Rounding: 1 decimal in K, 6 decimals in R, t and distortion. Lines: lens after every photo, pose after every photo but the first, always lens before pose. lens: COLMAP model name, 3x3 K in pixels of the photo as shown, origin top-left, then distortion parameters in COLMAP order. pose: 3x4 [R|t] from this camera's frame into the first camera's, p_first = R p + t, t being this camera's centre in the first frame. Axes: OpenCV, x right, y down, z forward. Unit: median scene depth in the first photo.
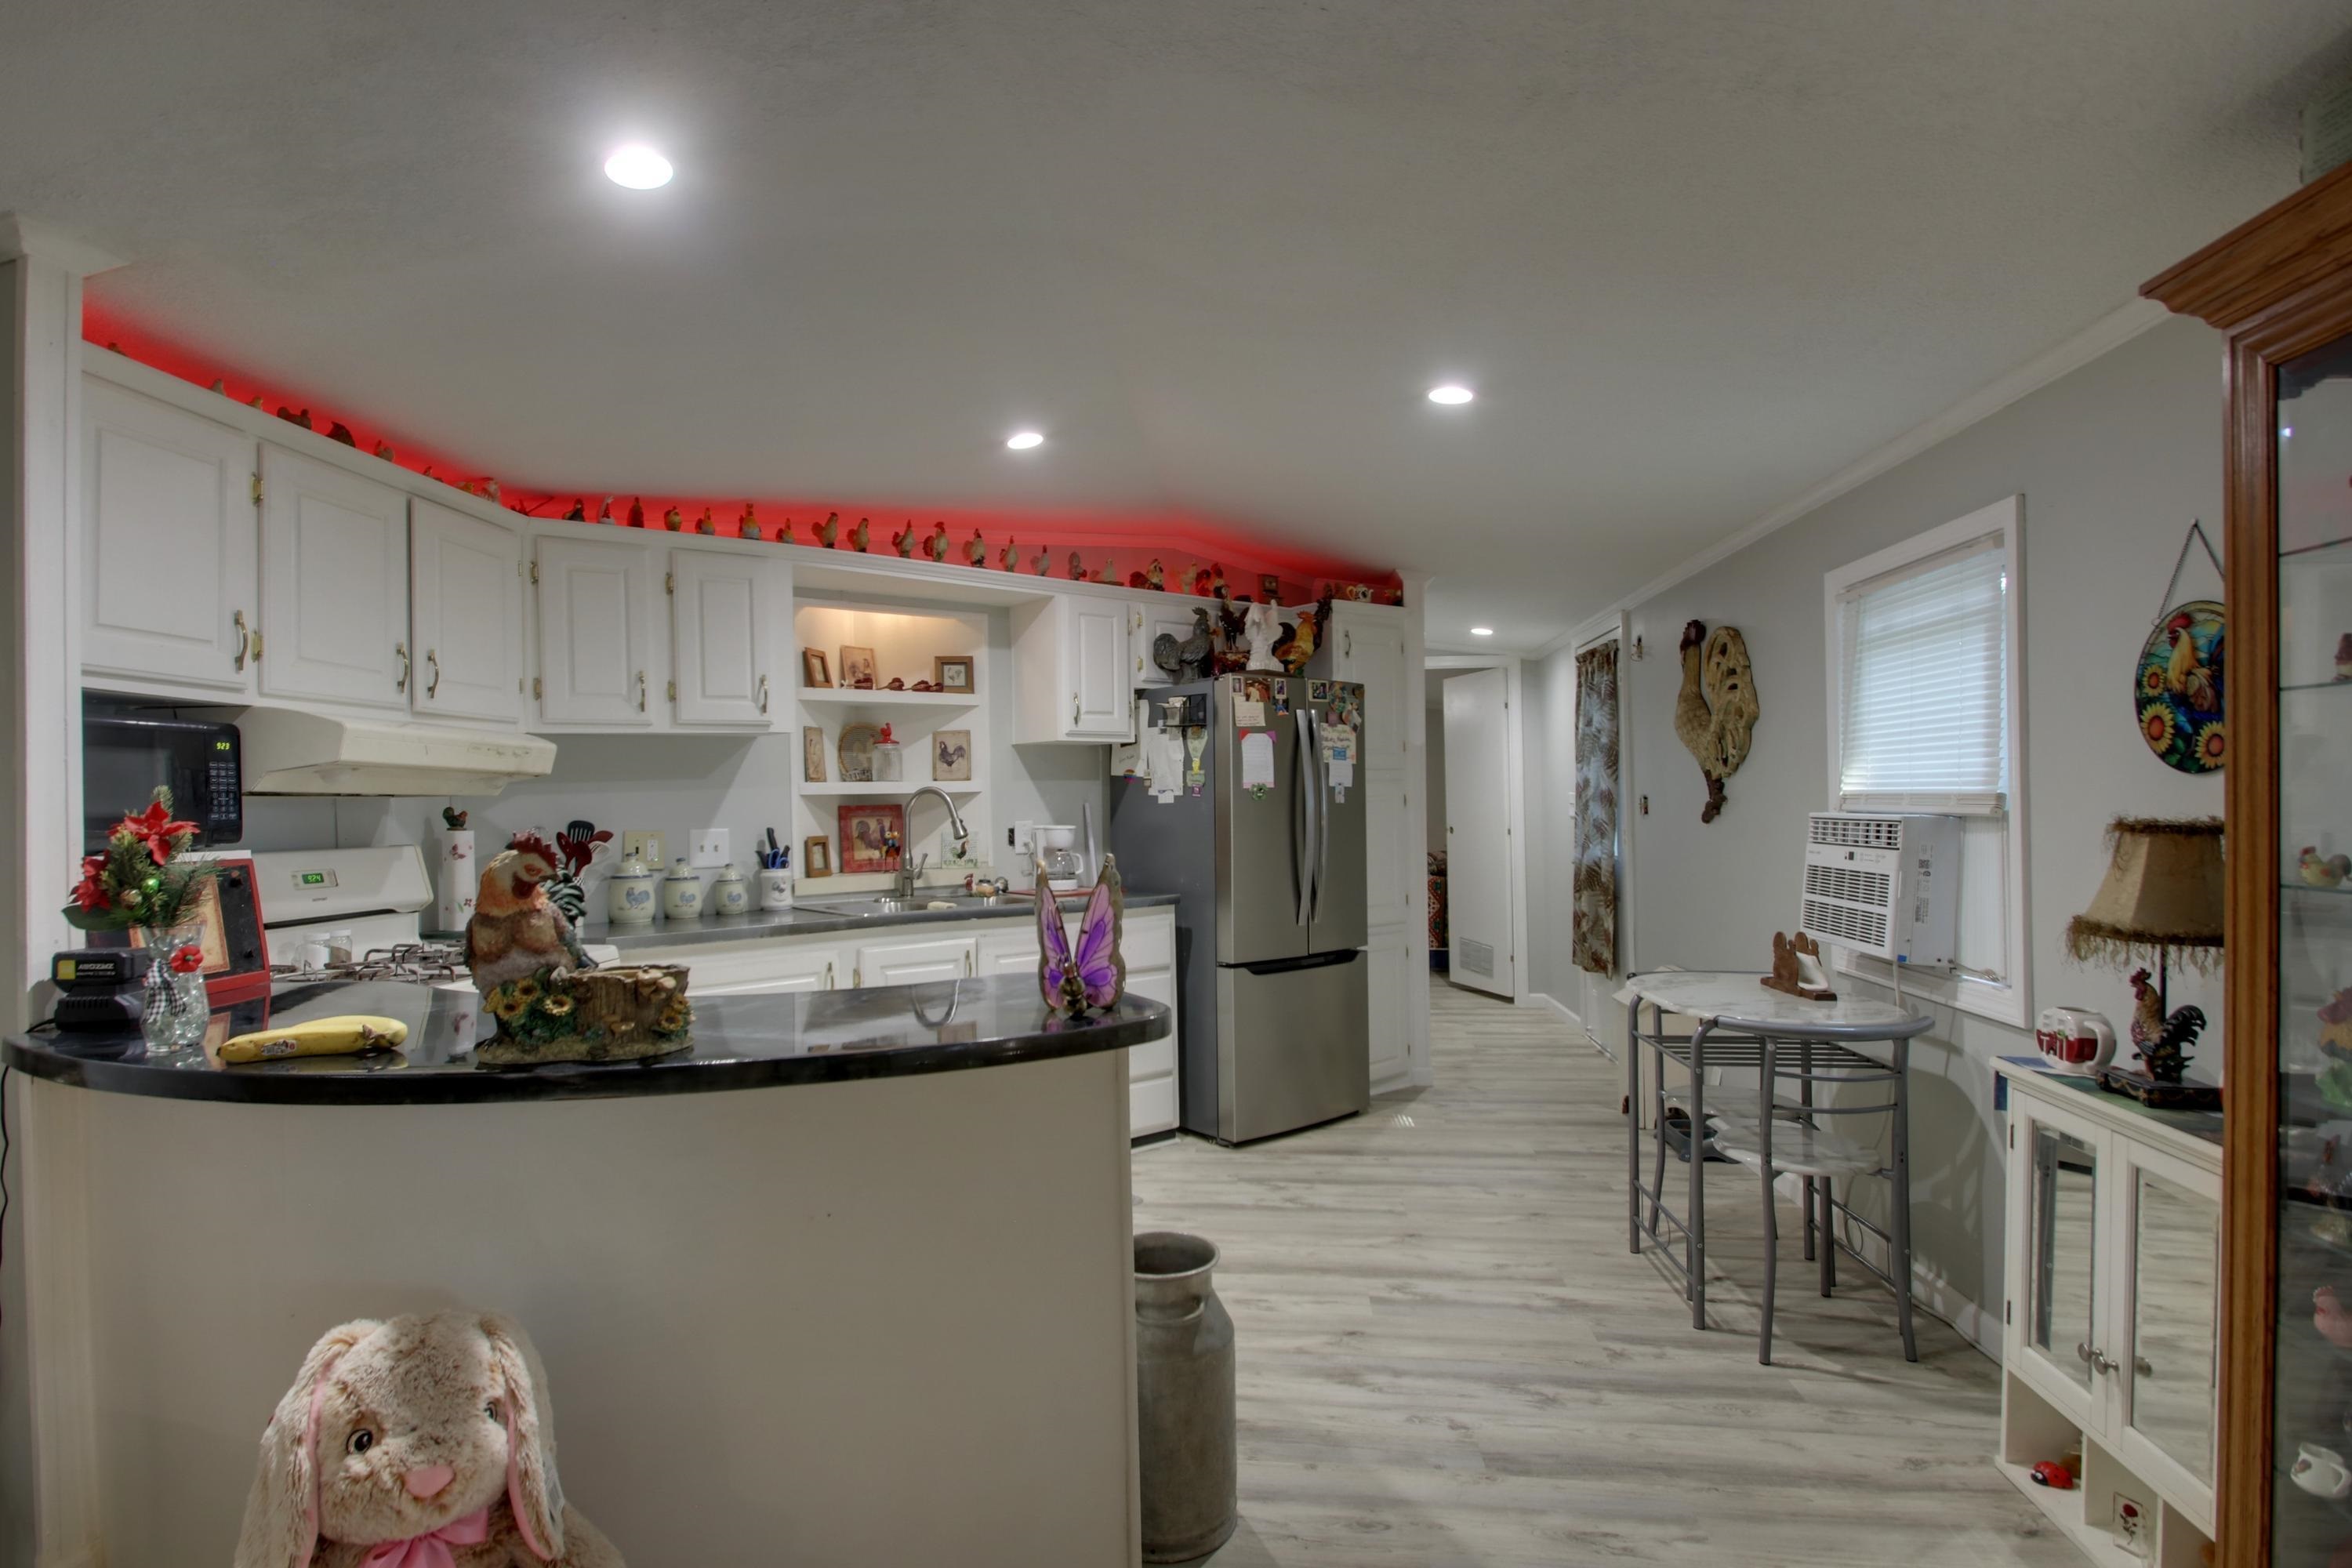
lens RADIAL K [[1150.2, 0, 1100.4], [0, 1150.2, 801.4], [0, 0, 1]] dist [0.003393, -0.006018]
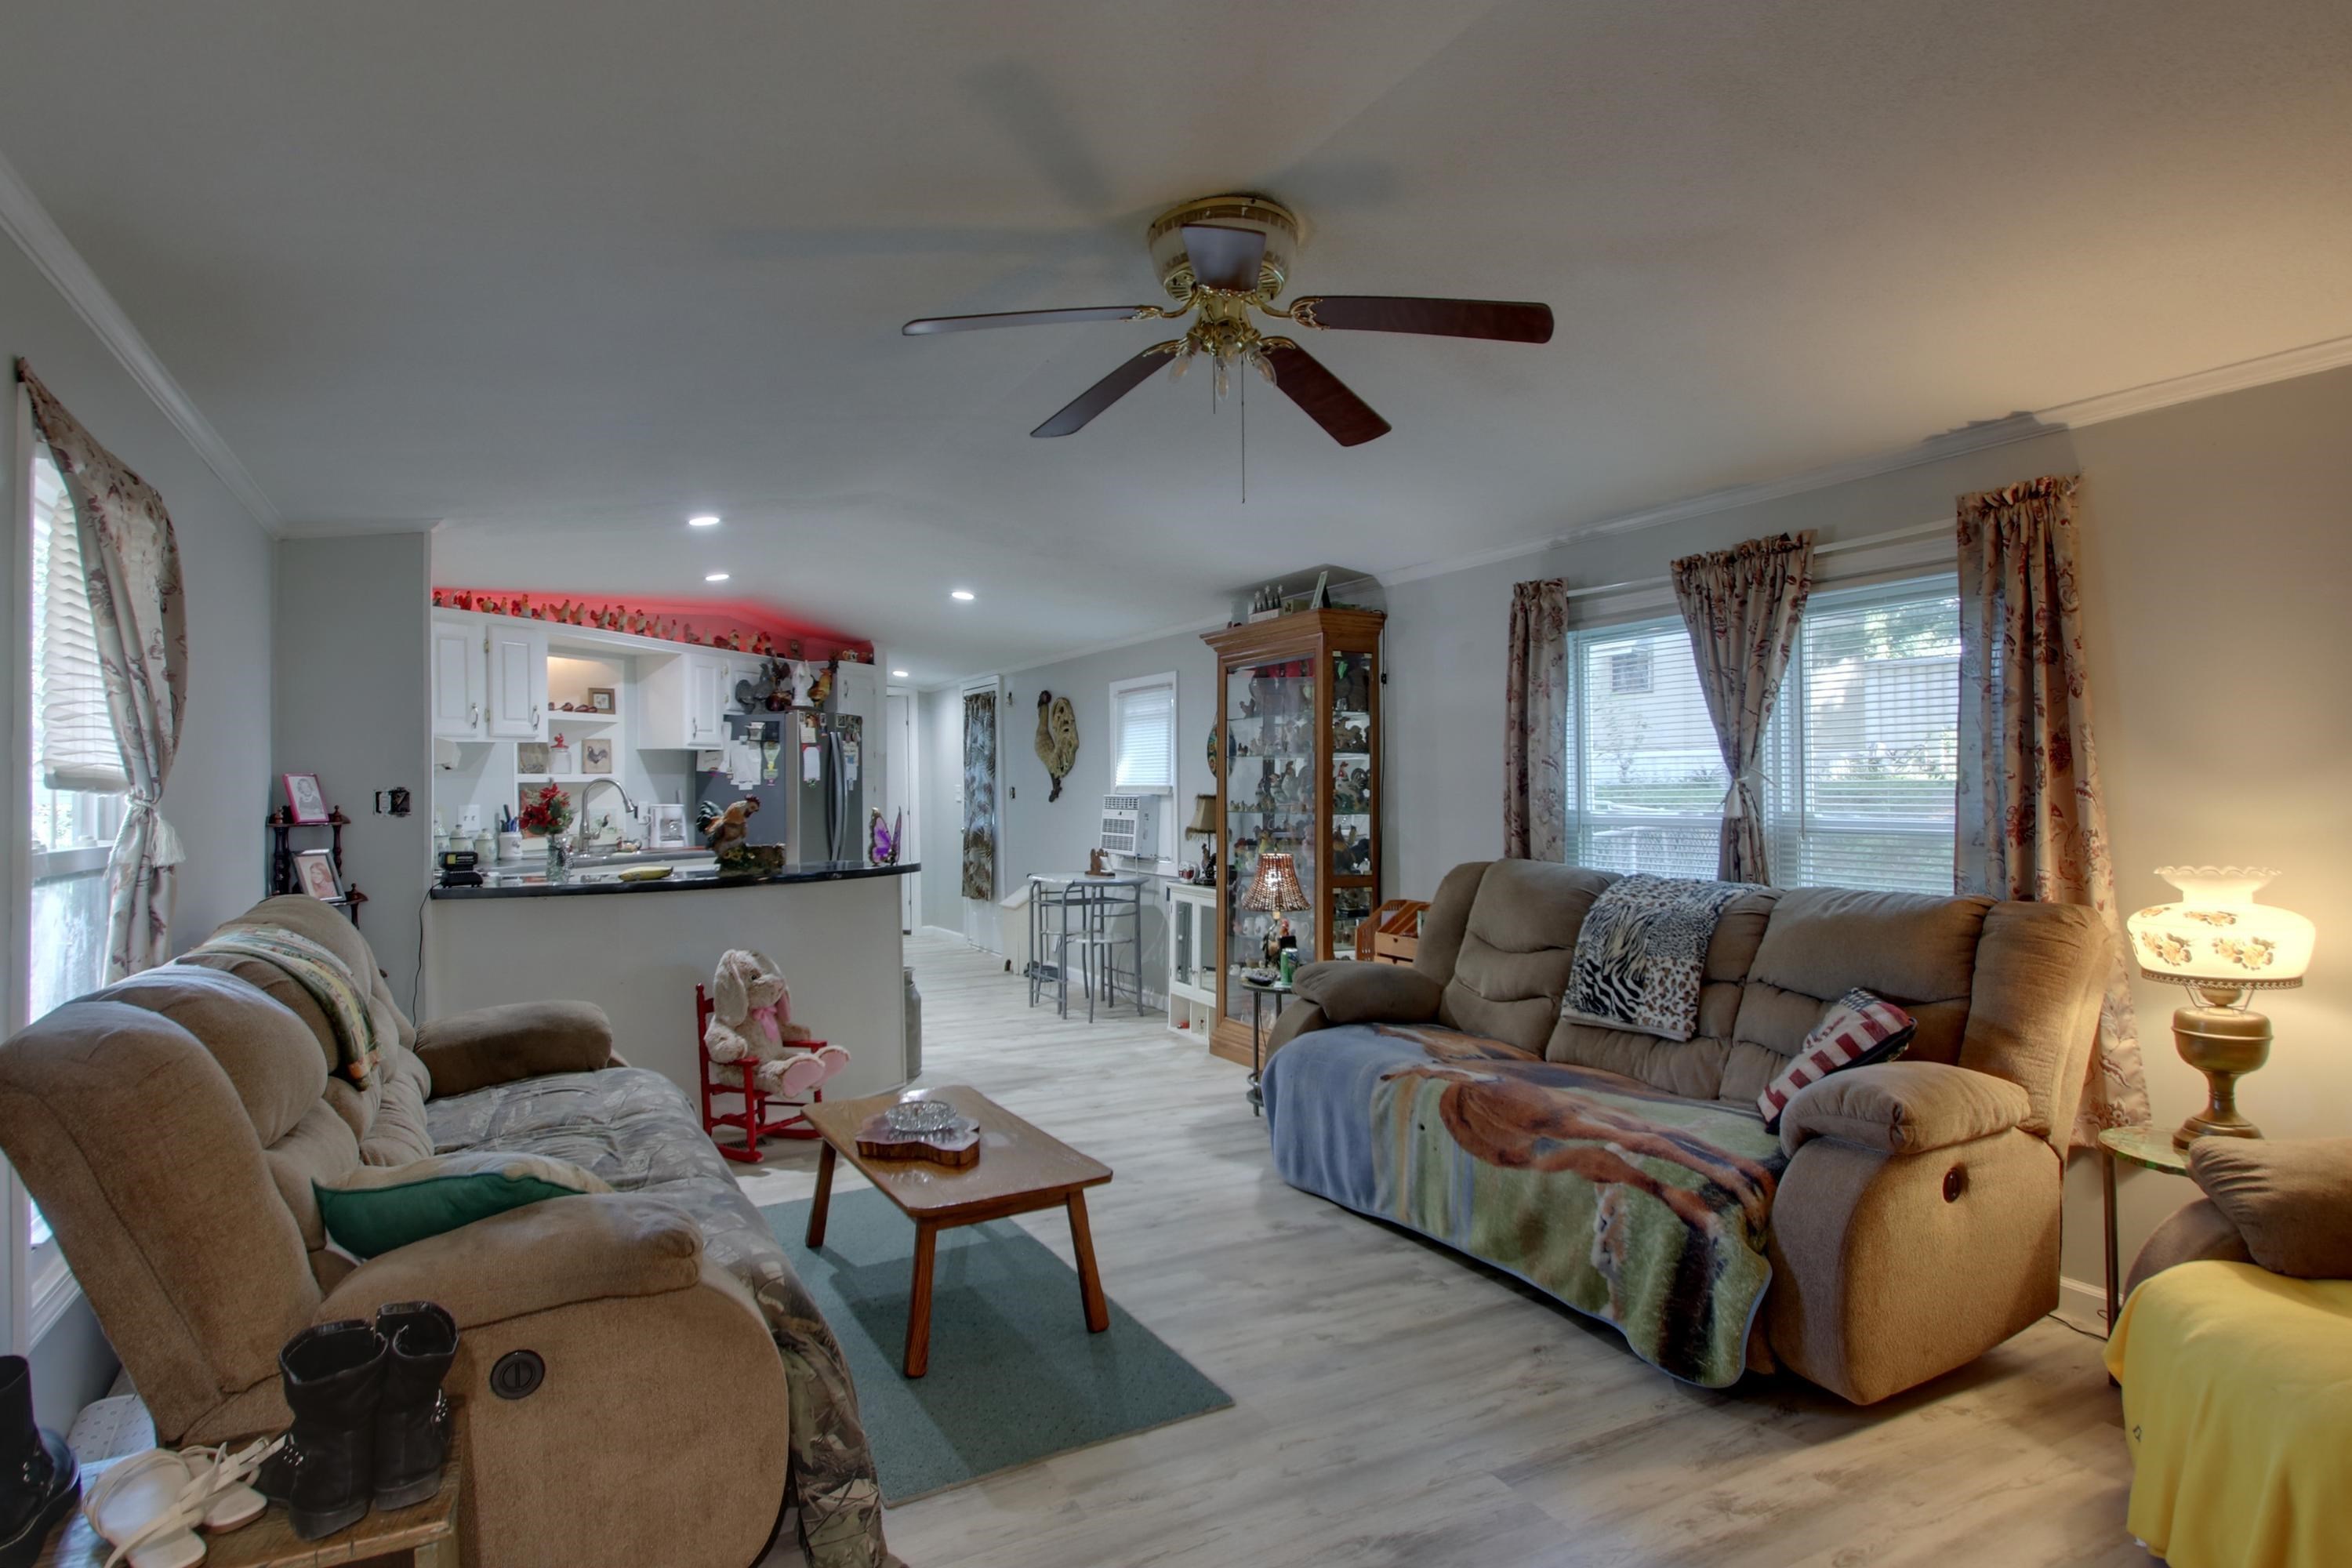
lens RADIAL K [[1150.2, 0, 1281.7], [0, 1150.2, 776.5], [0, 0, 1]] dist [0.003393, -0.006018]
pose [[0.744318, 0.011922, 0.667718, -0.456914], [-0.001216, 0.999863, -0.016497, 0.008585], [-0.667824, 0.011467, 0.744231, -0.657761]]
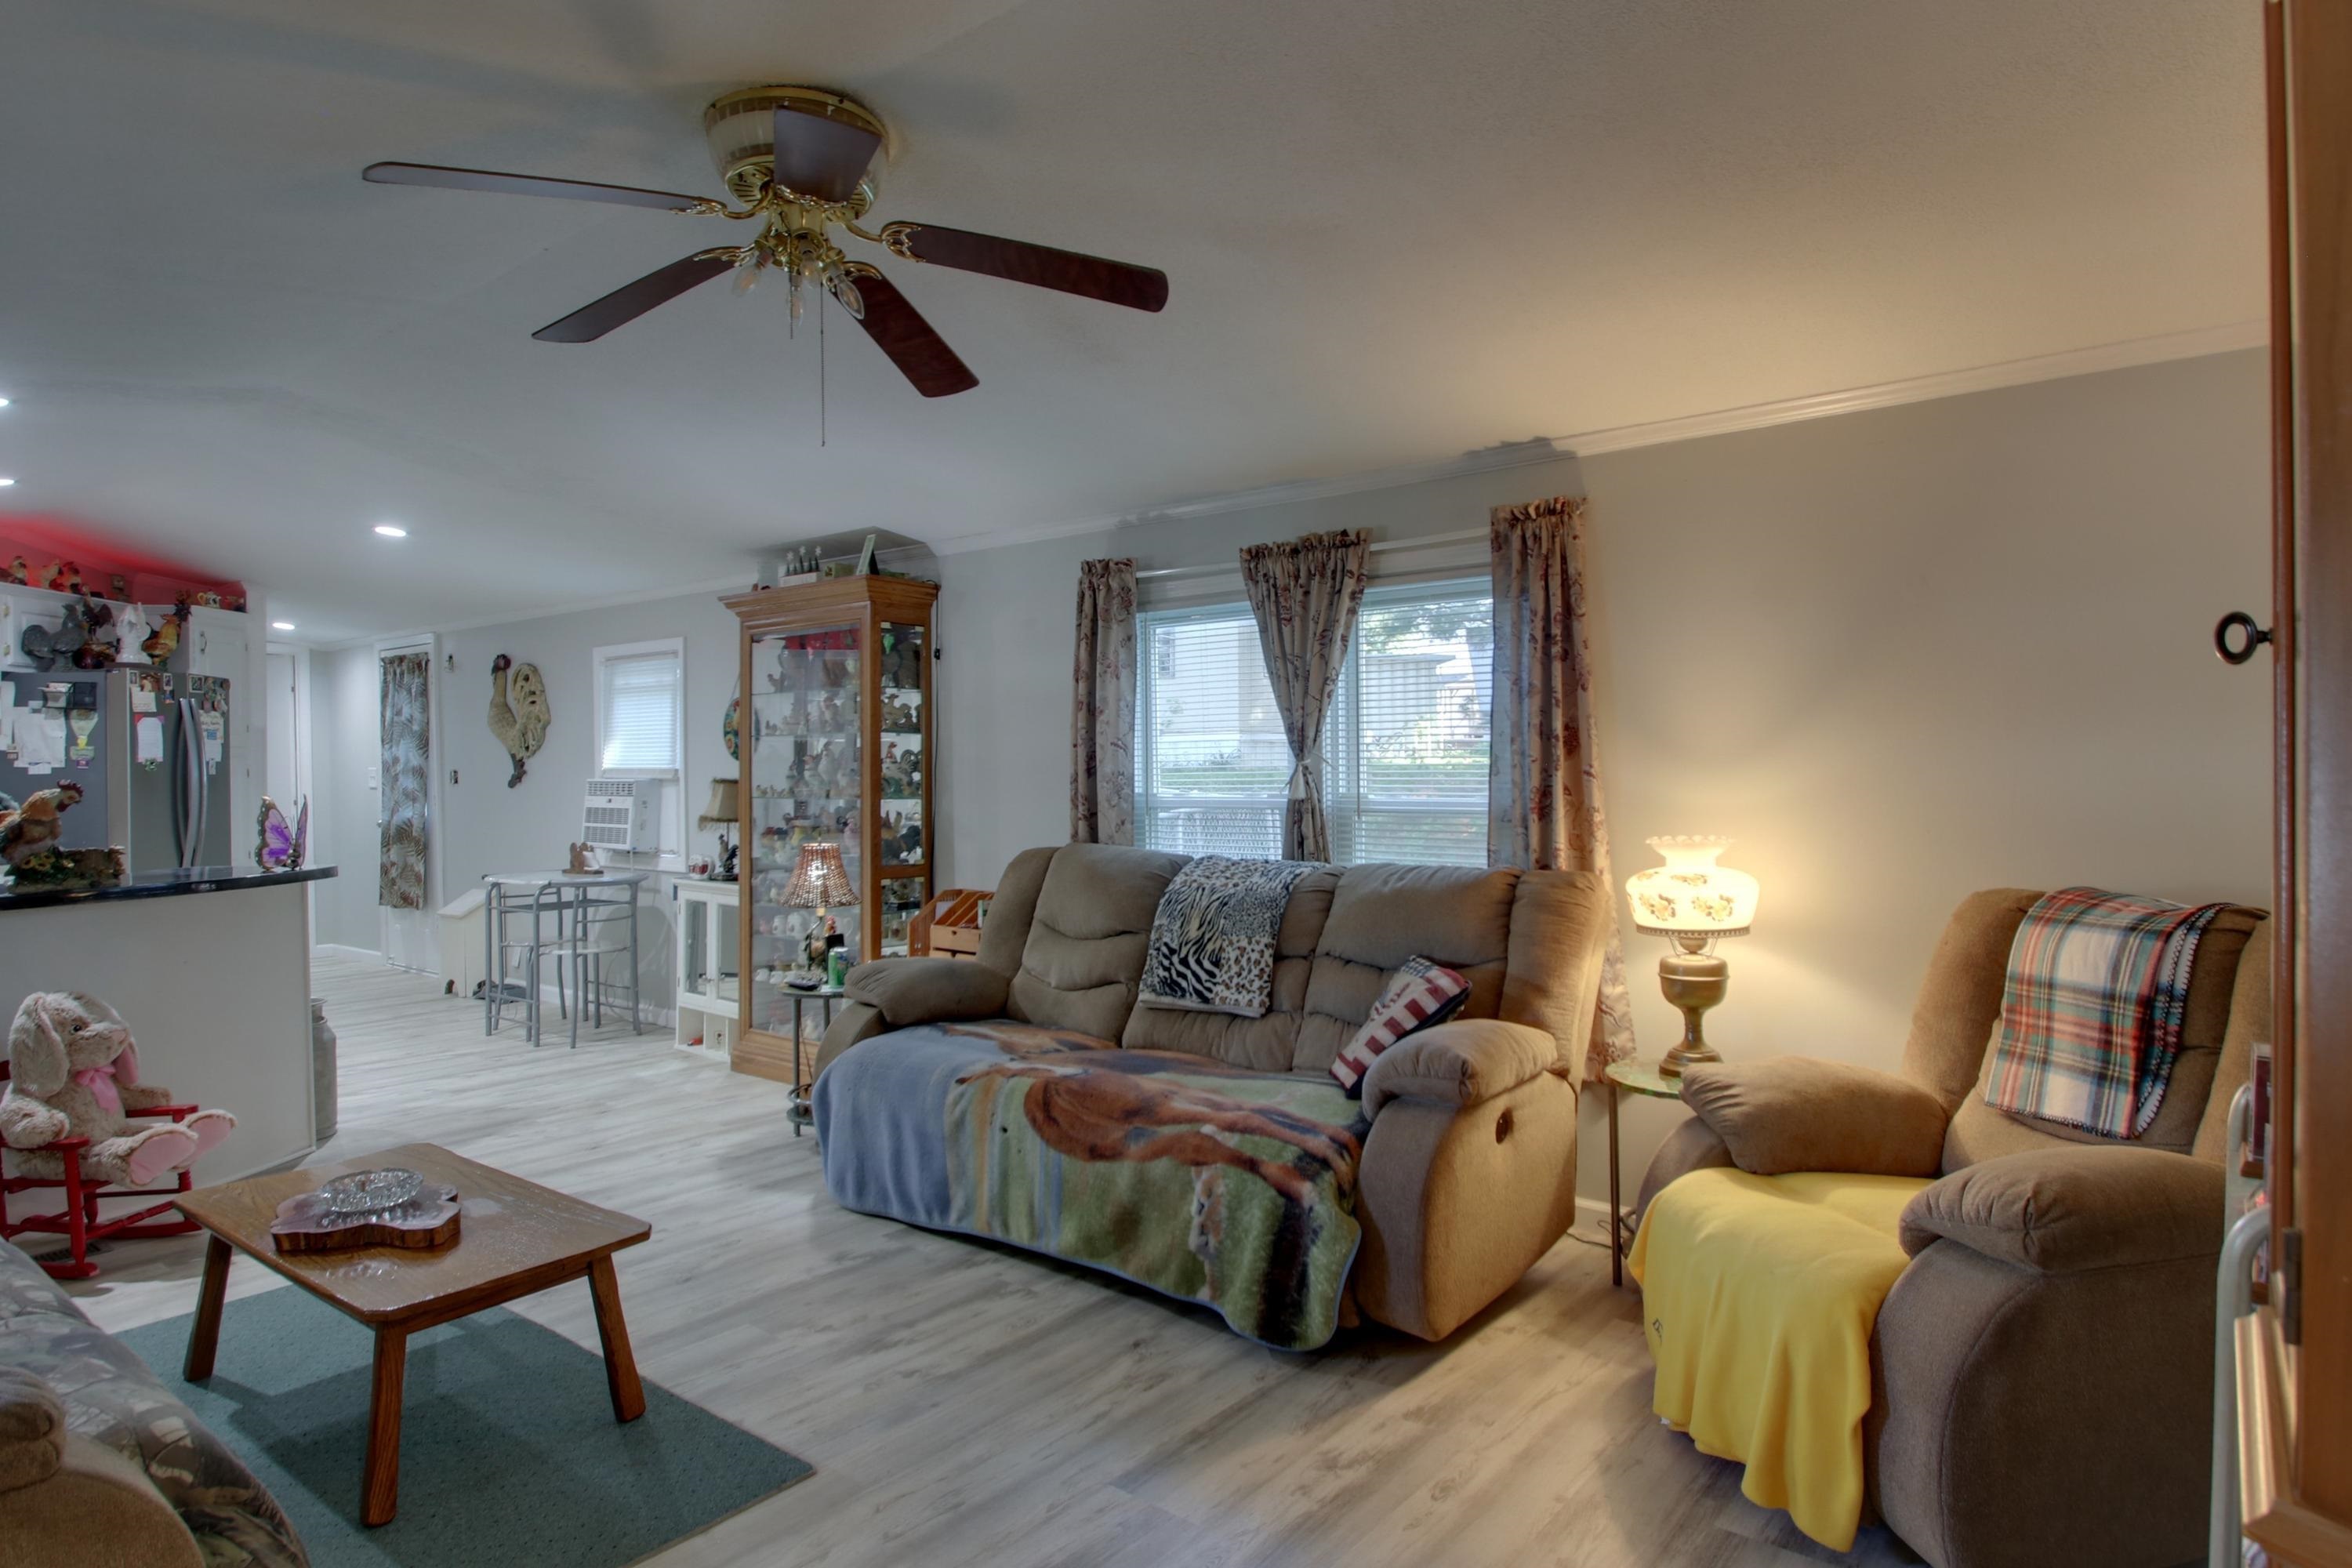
lens RADIAL K [[1169.1, 0, 1255.8], [0, 1169.1, 771.3], [0, 0, 1]] dist [0.006540, -0.010361]
pose [[0.441356, 0.004168, 0.897322, -0.463826], [0.002171, 0.999981, -0.005713, 0.008255], [-0.897329, 0.004470, 0.441339, -0.617932]]
